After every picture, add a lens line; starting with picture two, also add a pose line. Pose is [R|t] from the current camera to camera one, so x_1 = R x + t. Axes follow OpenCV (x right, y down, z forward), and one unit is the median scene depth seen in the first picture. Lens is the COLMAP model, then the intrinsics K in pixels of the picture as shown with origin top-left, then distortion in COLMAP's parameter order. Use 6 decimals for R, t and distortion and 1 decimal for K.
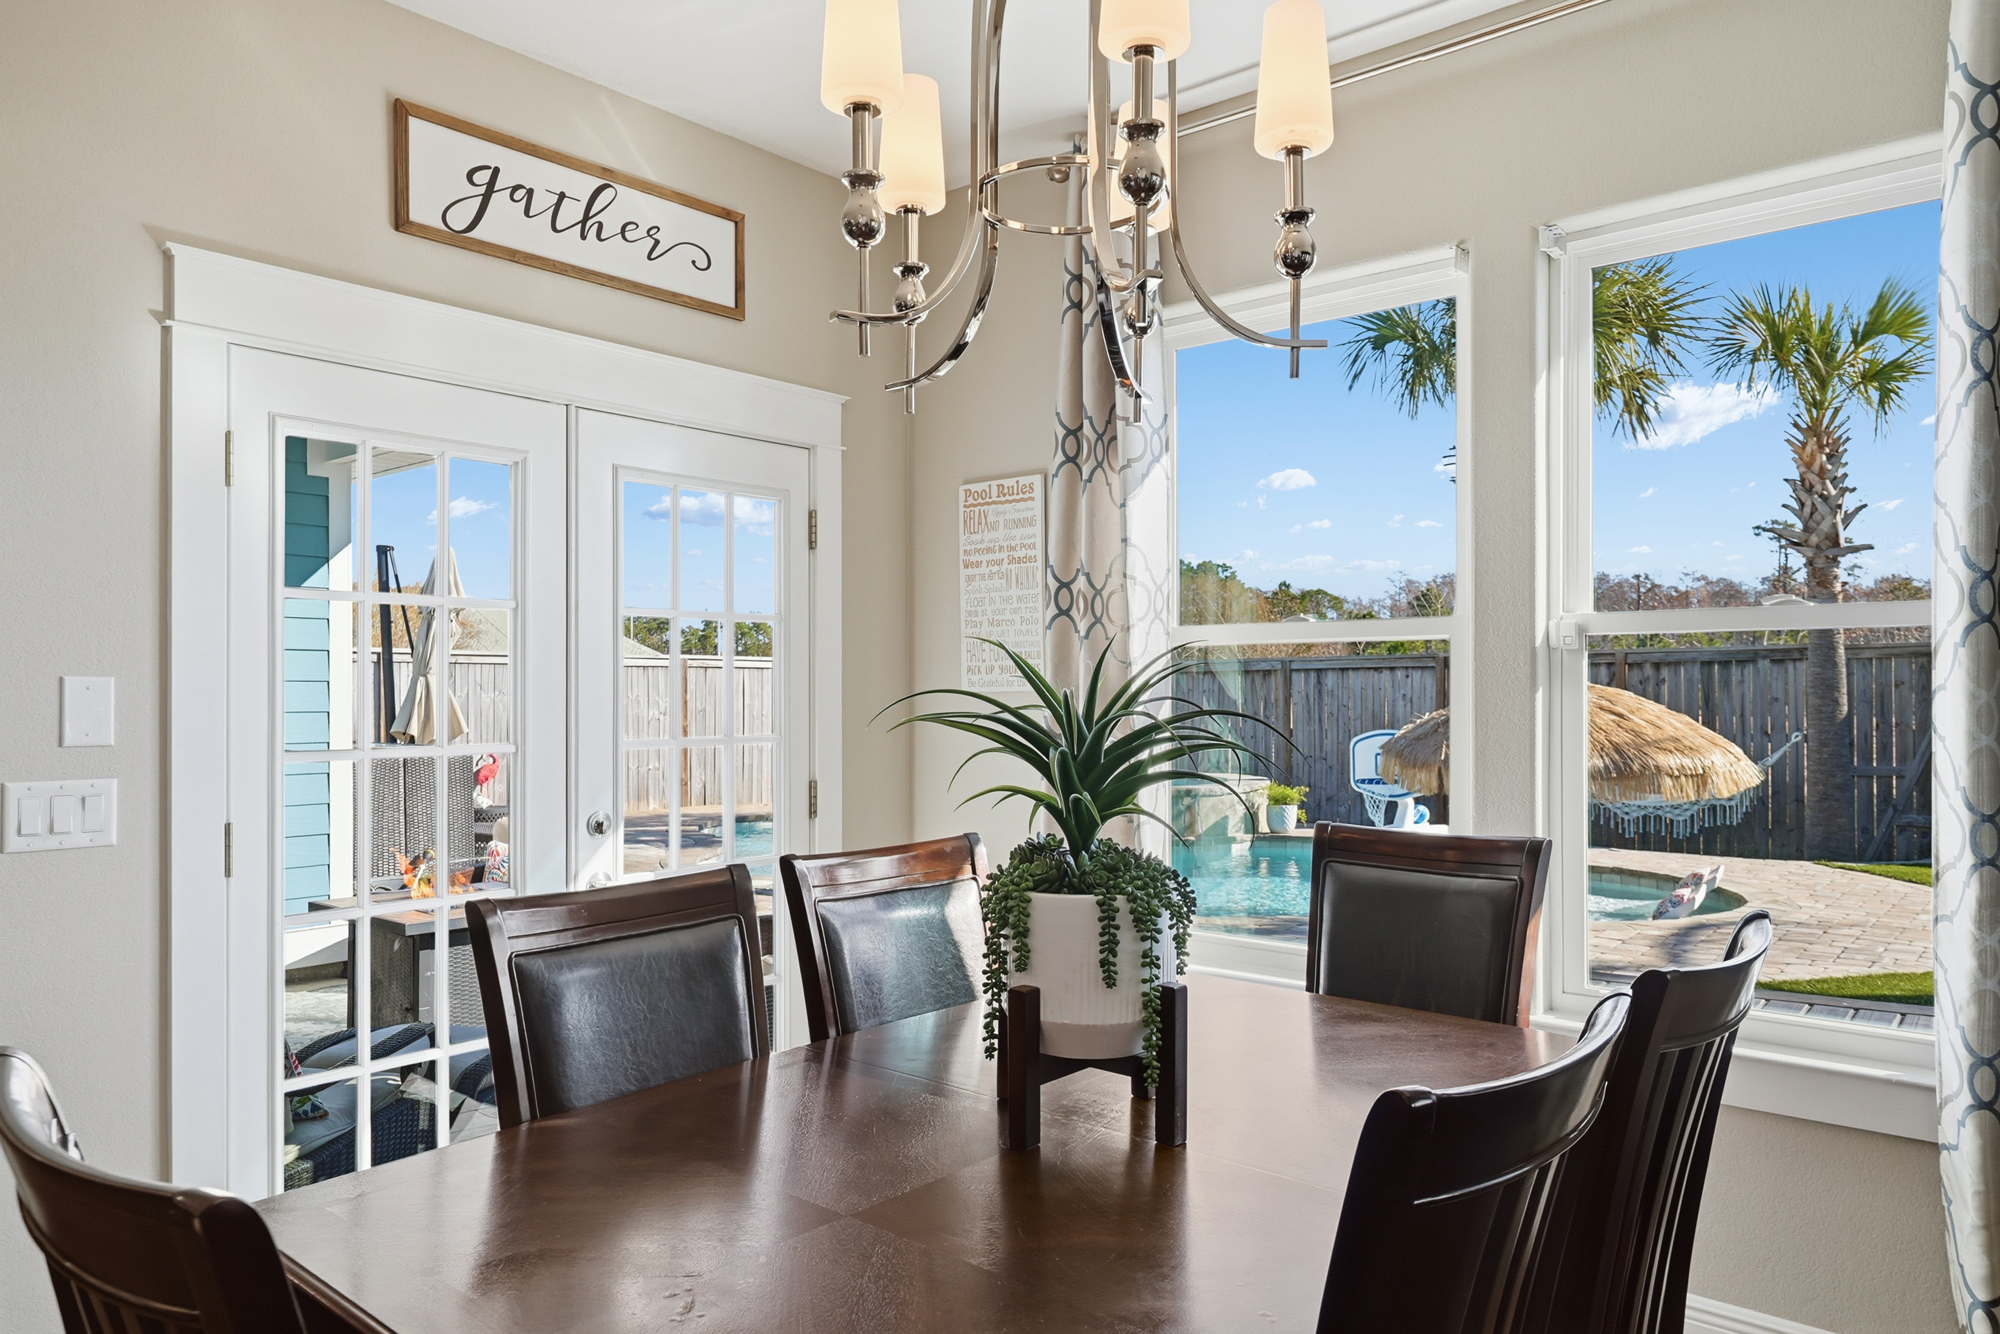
lens RADIAL K [[1310.3, 0, 1006.0], [0, 1310.3, 686.1], [0, 0, 1]] dist [0.003427, -0.002184]
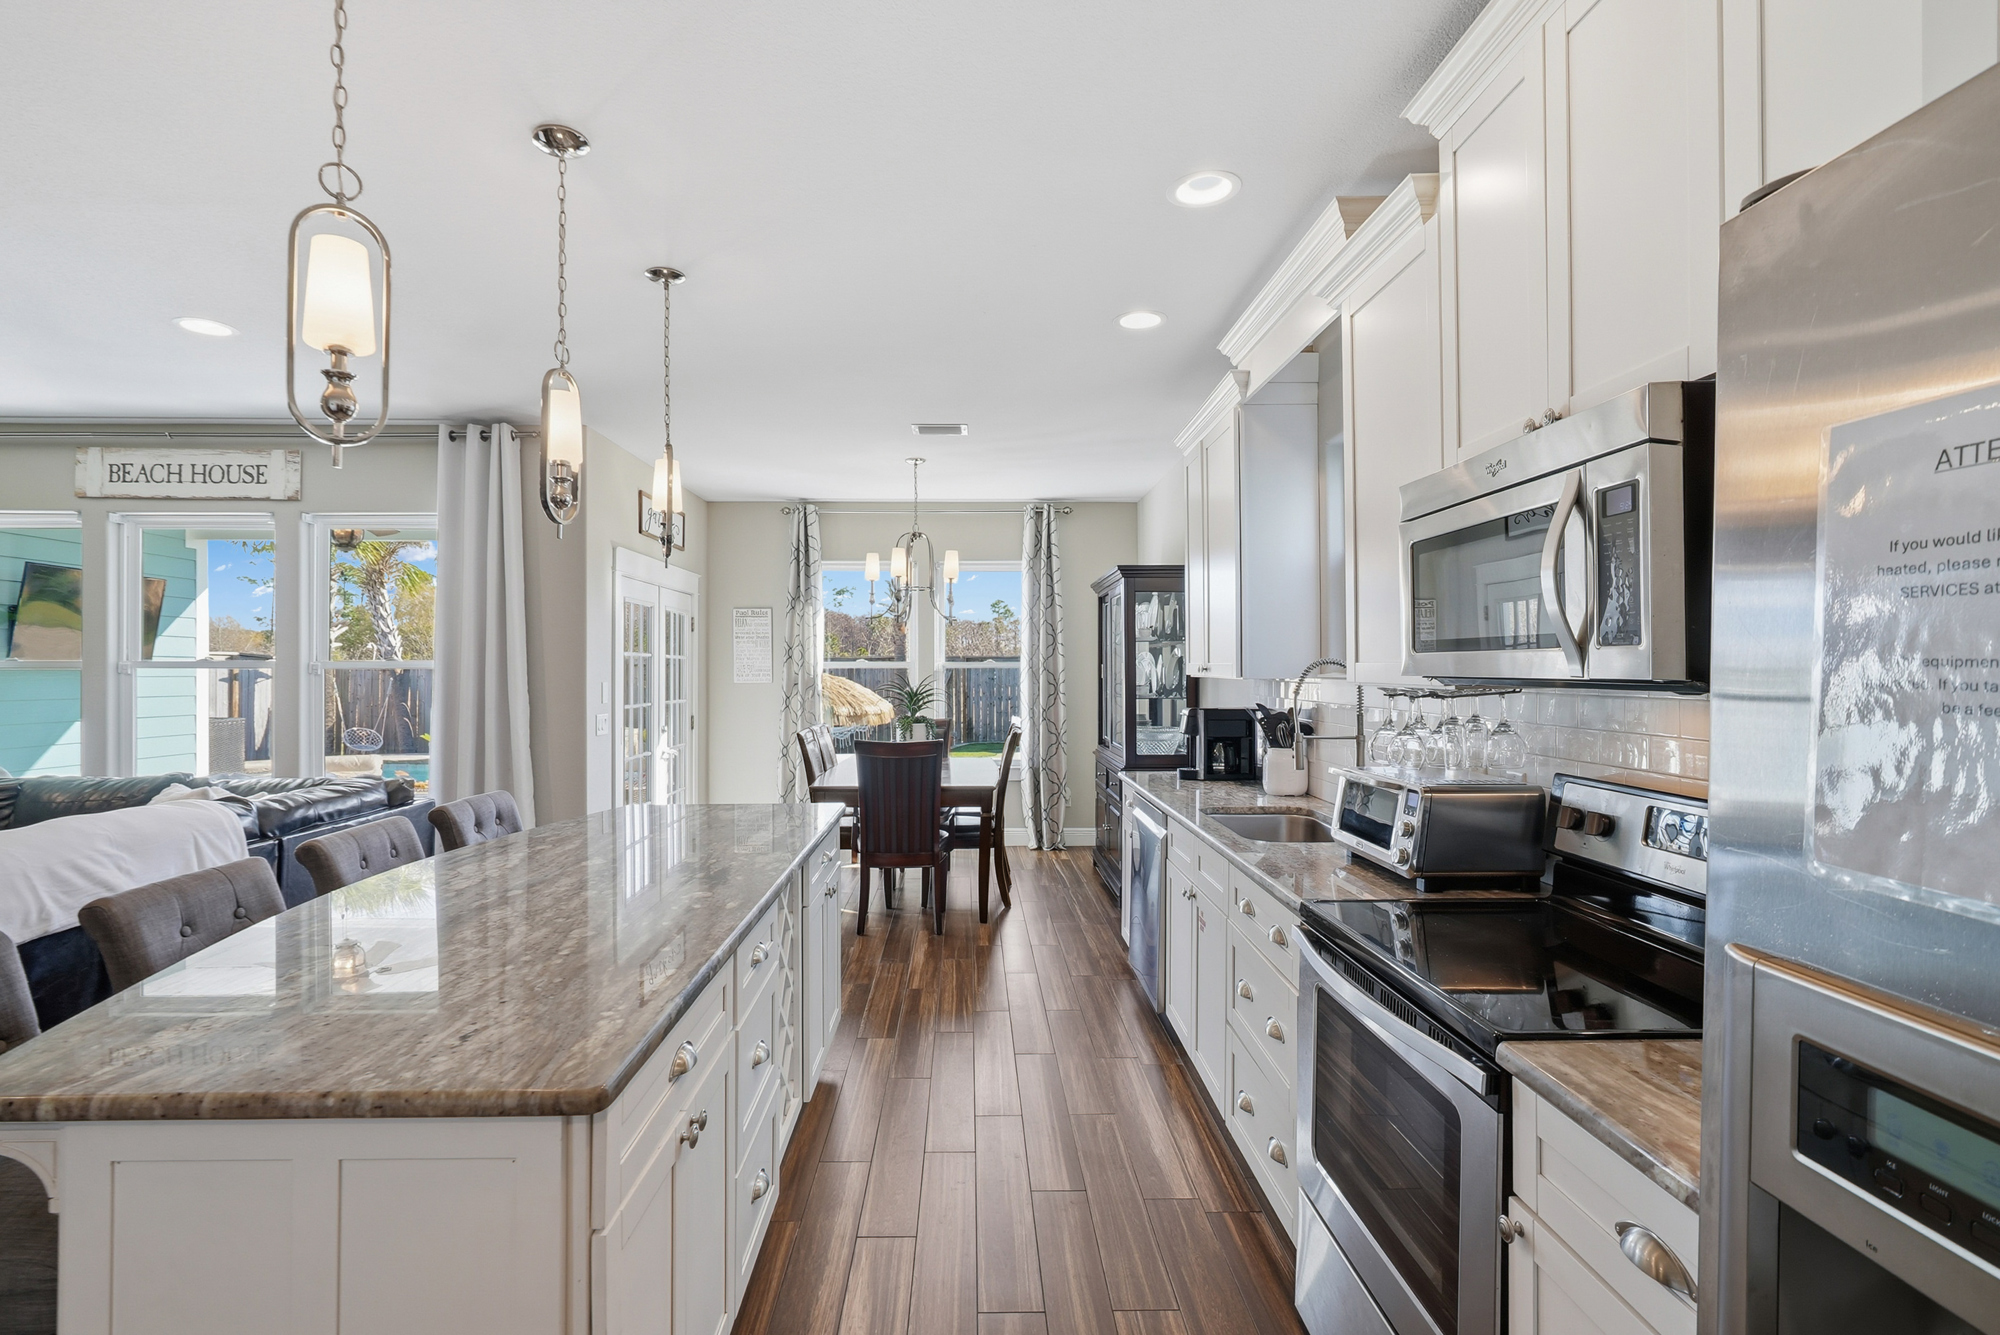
lens RADIAL K [[927.5, 0, 985.9], [0, 927.5, 678.7], [0, 0, 1]] dist [-0.011843, 0.004588]
pose [[0.746249, -0.002669, 0.665661, -1.198856], [-0.003684, 0.999960, 0.008139, -0.027850], [-0.665656, -0.008526, 0.746210, -1.047126]]
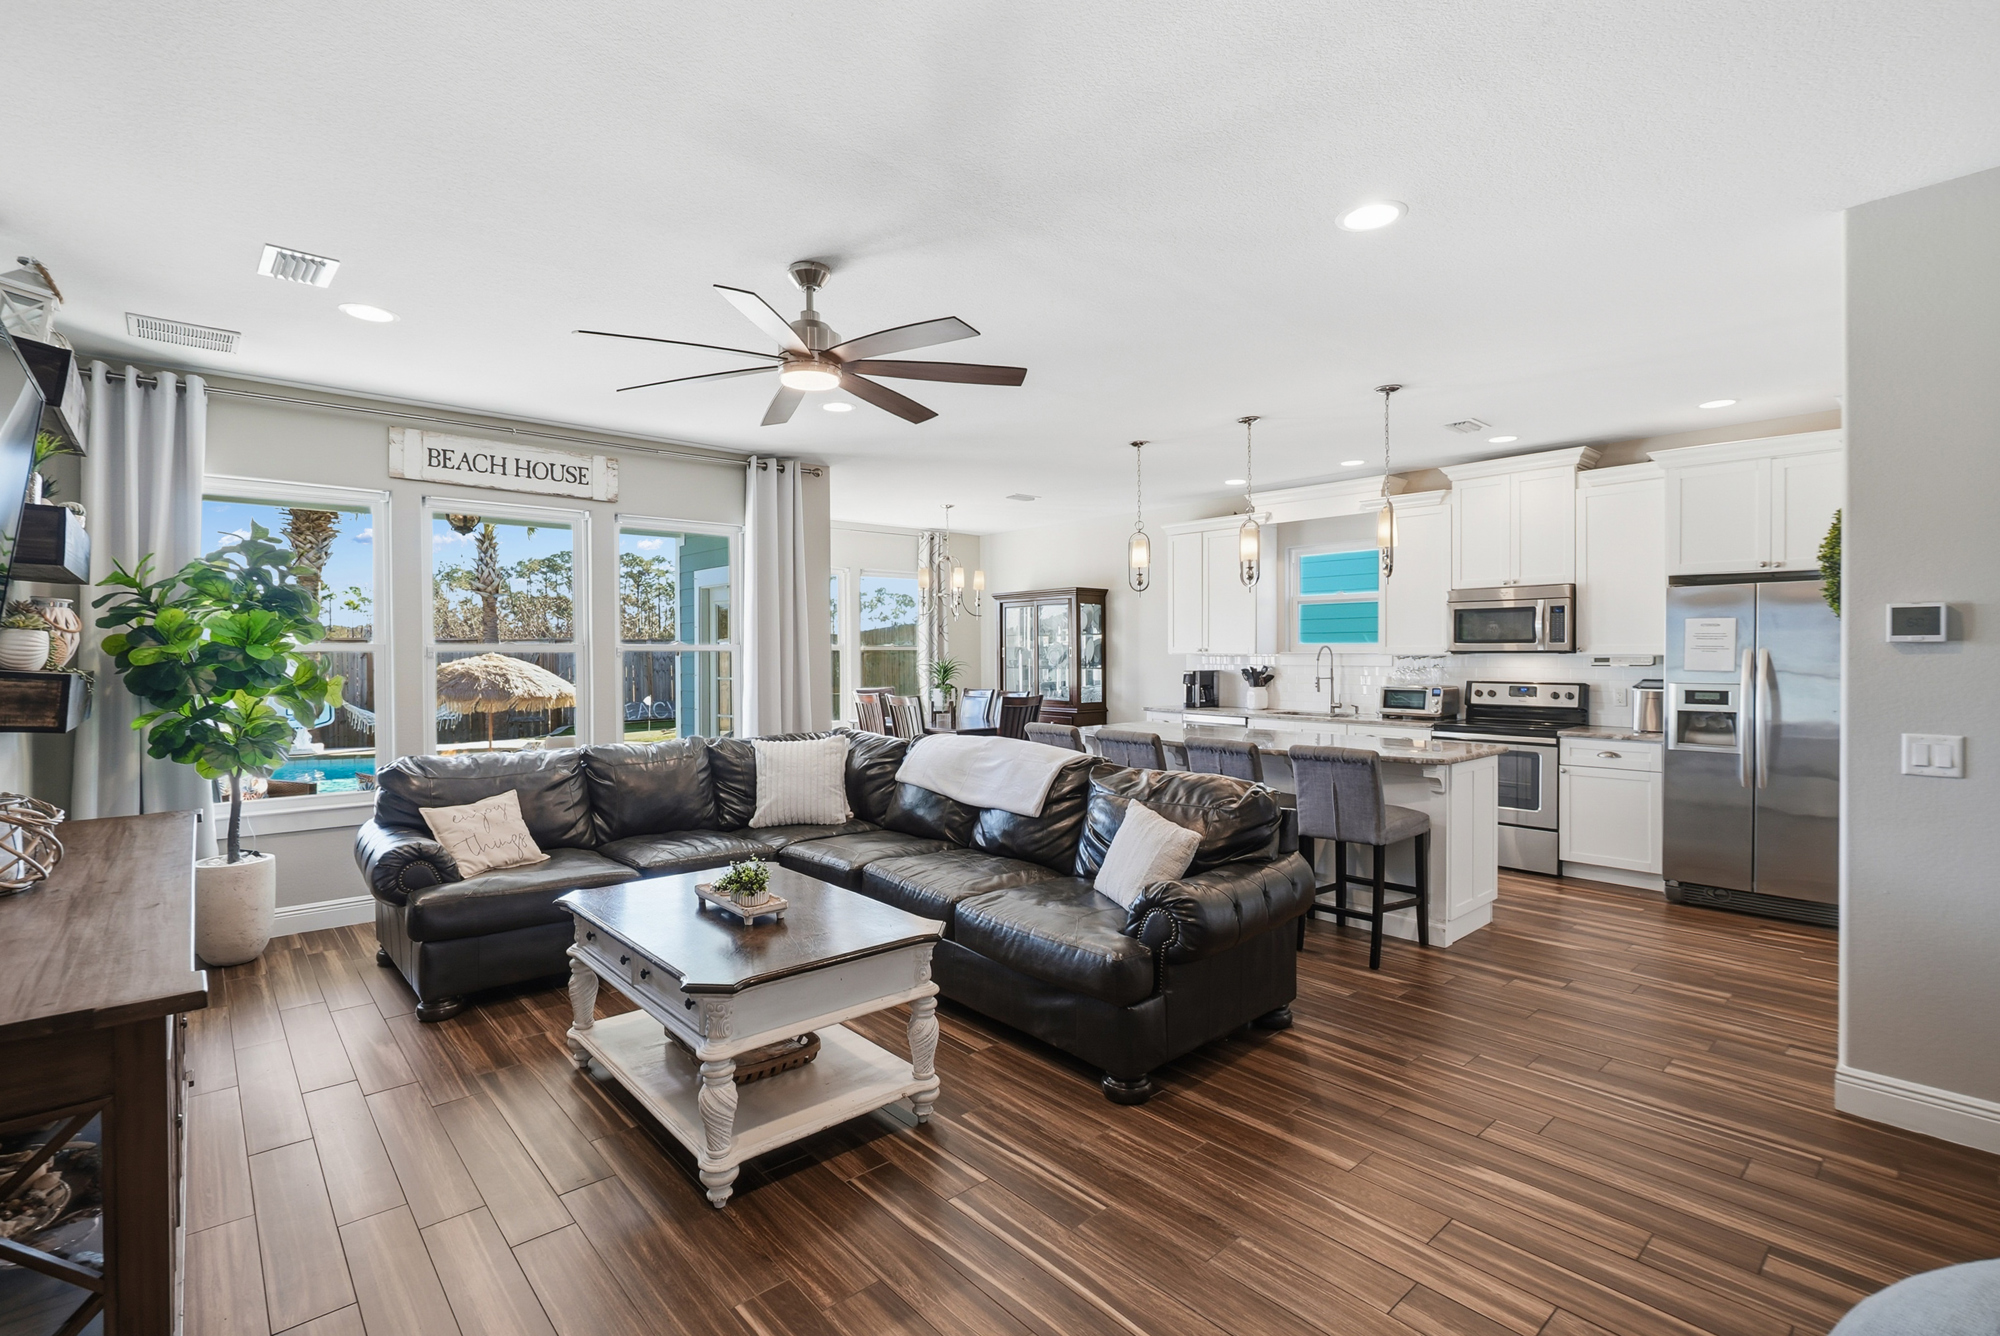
lens RADIAL K [[927.5, 0, 993.9], [0, 927.5, 660.2], [0, 0, 1]] dist [-0.011843, 0.004588]
pose [[0.139692, -0.004774, 0.990183, -2.804150], [0.001909, 0.999988, 0.004552, -0.015530], [-0.990193, 0.001254, 0.139700, 0.004746]]
